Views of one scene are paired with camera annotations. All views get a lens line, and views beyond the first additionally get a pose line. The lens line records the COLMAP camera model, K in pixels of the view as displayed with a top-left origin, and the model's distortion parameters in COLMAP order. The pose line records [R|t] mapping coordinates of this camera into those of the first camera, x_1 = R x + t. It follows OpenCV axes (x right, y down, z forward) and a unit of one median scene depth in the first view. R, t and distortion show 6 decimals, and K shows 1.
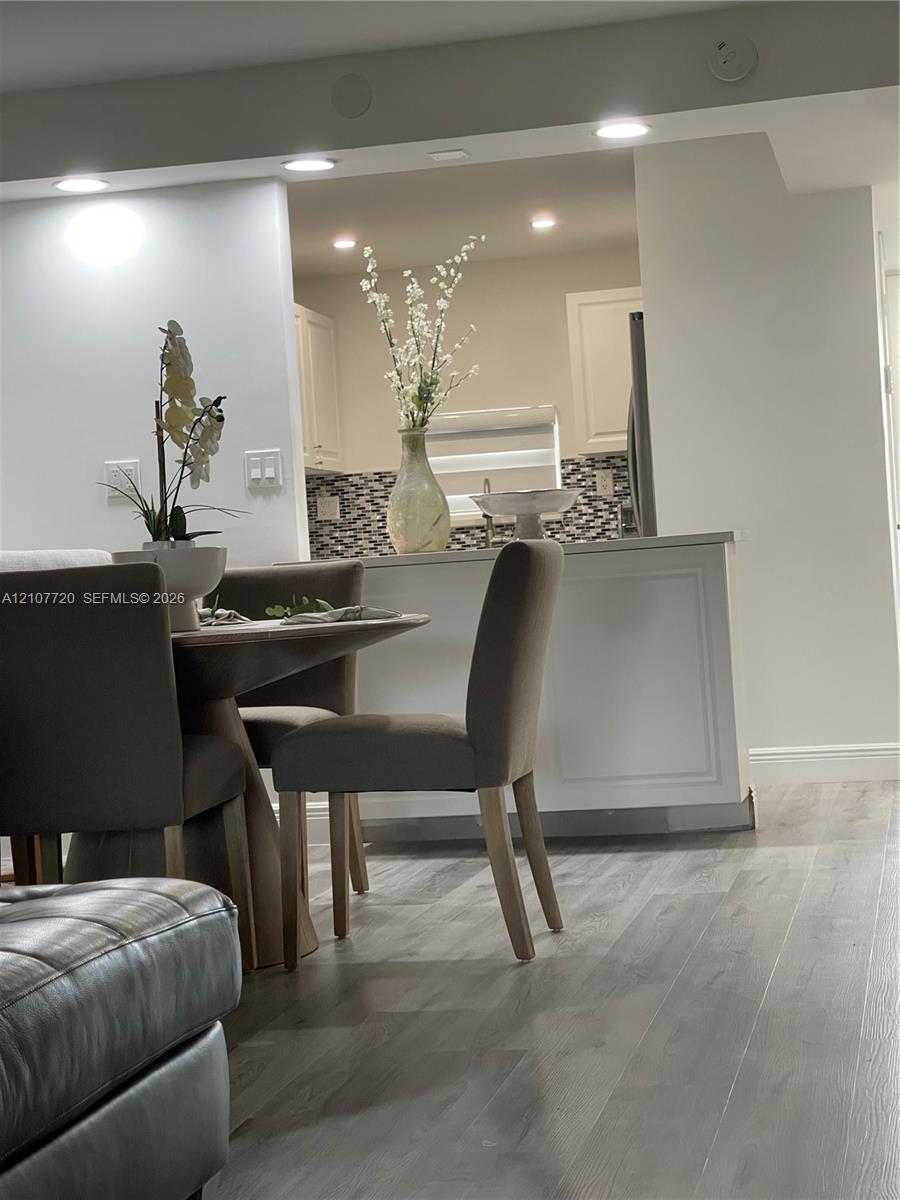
lens RADIAL K [[2235.3, 0, 454.0], [0, 2235.3, 597.6], [0, 0, 1]] dist [0.065024, 0.000000]
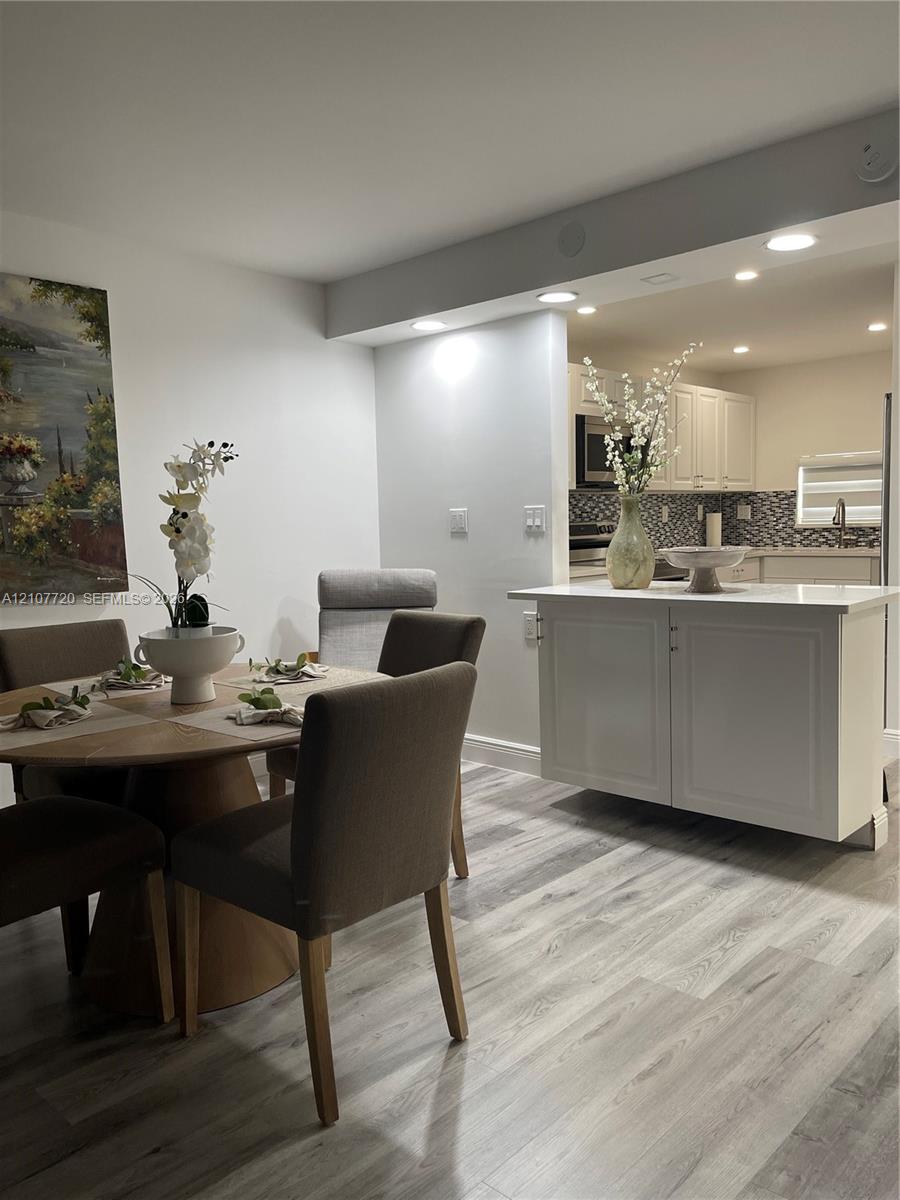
lens RADIAL K [[909.8, 0, 445.5], [0, 909.8, 602.5], [0, 0, 1]] dist [0.030577, -0.026717]
pose [[0.854330, 0.087248, -0.512356, 0.110979], [-0.032082, 0.992782, 0.115564, -0.045804], [0.518740, -0.082292, 0.850962, 0.307194]]
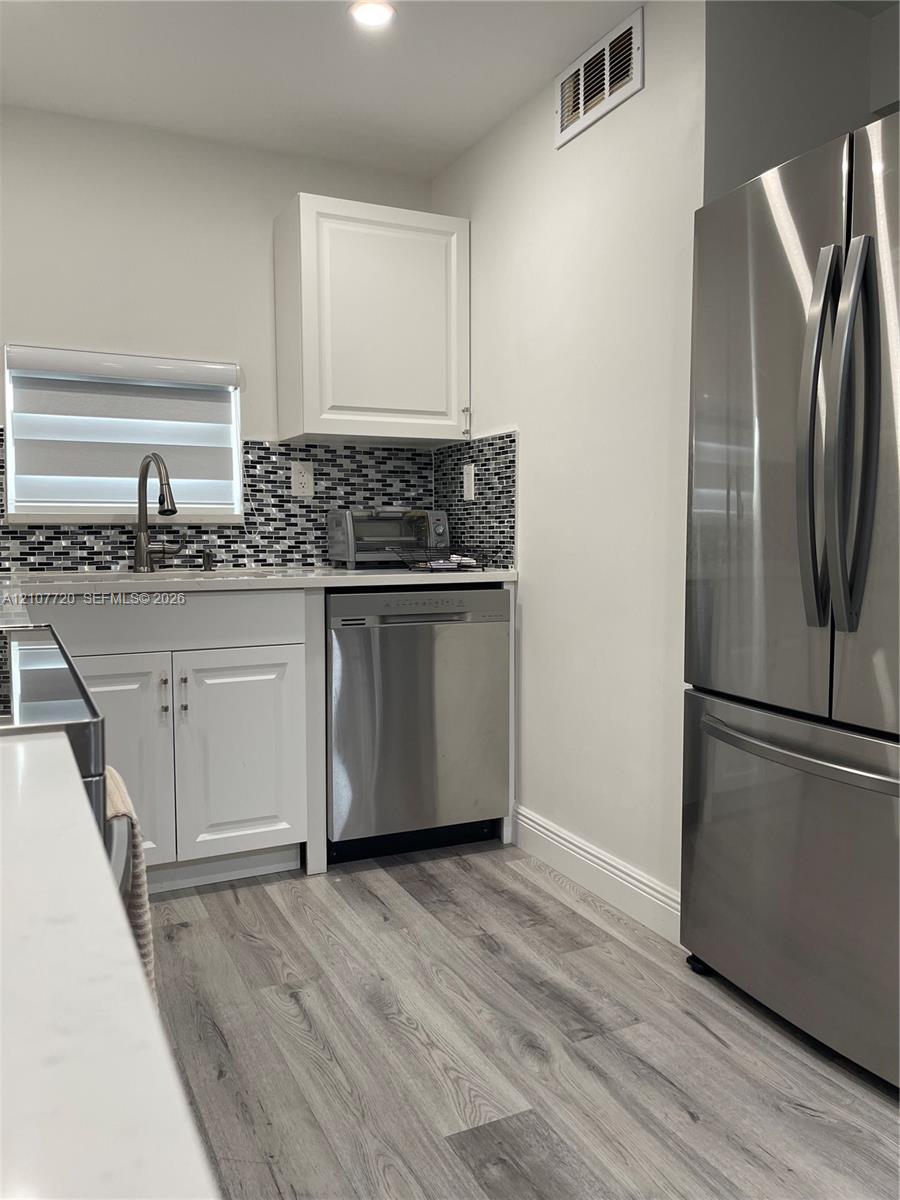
lens RADIAL K [[909.8, 0, 451.5], [0, 909.8, 599.1], [0, 0, 1]] dist [0.030577, -0.026717]
pose [[0.783886, 0.017375, 0.620661, -0.081363], [-0.041934, 0.998807, 0.025002, -0.021057], [-0.619487, -0.045626, 0.783680, 0.728103]]
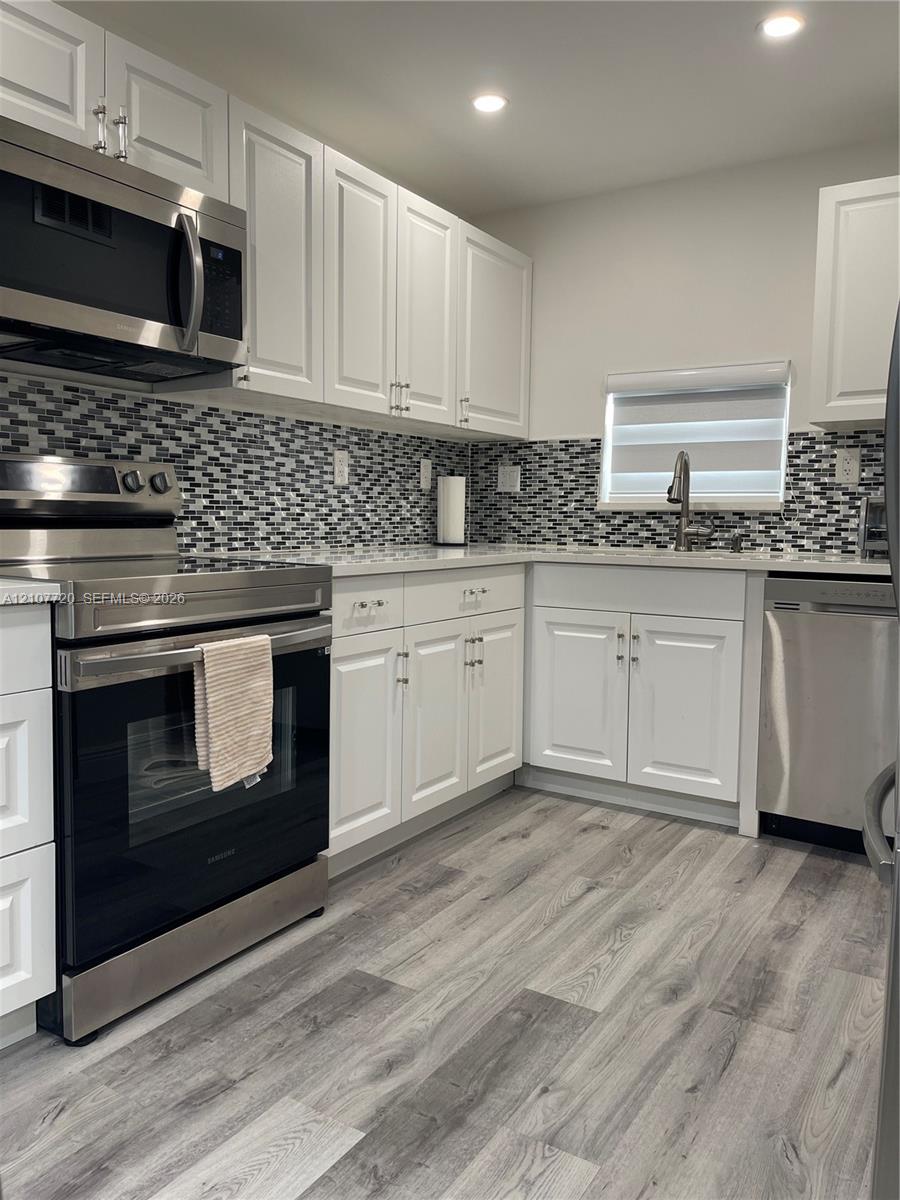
lens RADIAL K [[909.8, 0, 447.8], [0, 909.8, 600.4], [0, 0, 1]] dist [0.030577, -0.026717]
pose [[0.934113, 0.107303, -0.340469, 0.051353], [-0.075777, 0.991621, 0.104620, -0.028753], [0.348842, -0.071927, 0.934417, 0.664331]]
